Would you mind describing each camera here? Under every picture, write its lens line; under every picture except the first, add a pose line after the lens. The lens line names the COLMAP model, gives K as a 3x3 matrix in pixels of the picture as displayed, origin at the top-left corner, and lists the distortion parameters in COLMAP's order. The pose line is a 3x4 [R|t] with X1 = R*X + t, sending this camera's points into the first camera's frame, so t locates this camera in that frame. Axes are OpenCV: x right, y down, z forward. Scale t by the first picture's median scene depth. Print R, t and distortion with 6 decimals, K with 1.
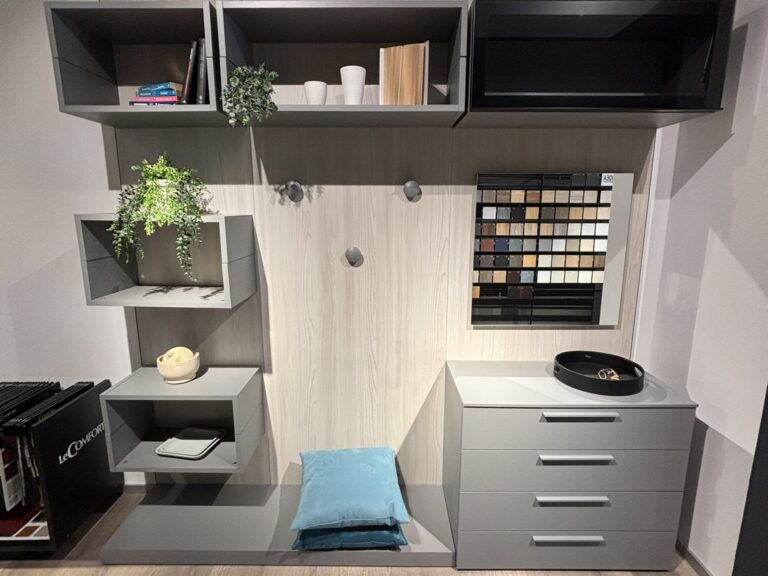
lens RADIAL K [[415.9, 0, 384.0], [0, 415.9, 288.0], [0, 0, 1]] dist [-0.002462, -0.001434]
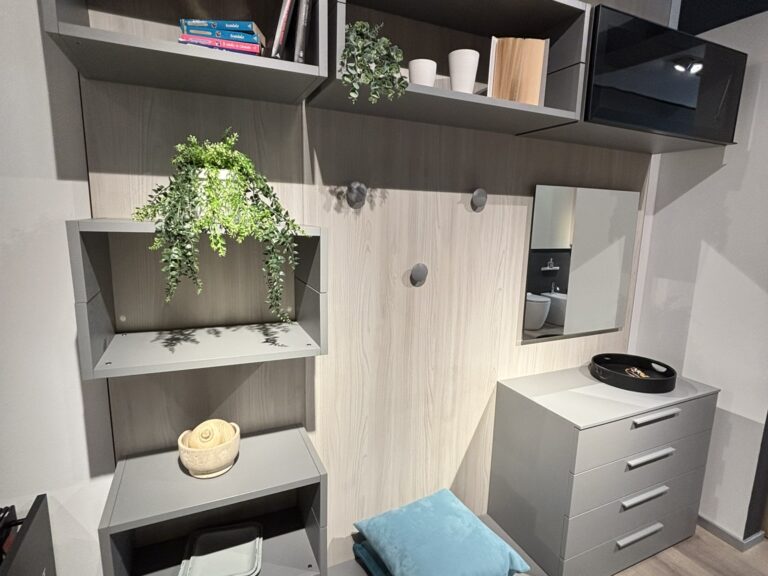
lens RADIAL K [[415.9, 0, 384.0], [0, 415.9, 288.0], [0, 0, 1]] dist [-0.002462, -0.001434]
pose [[0.906148, -0.051929, 0.419760, -0.504947], [0.058277, 0.998298, -0.002305, -0.052255], [-0.418926, 0.026551, 0.907632, 0.269109]]
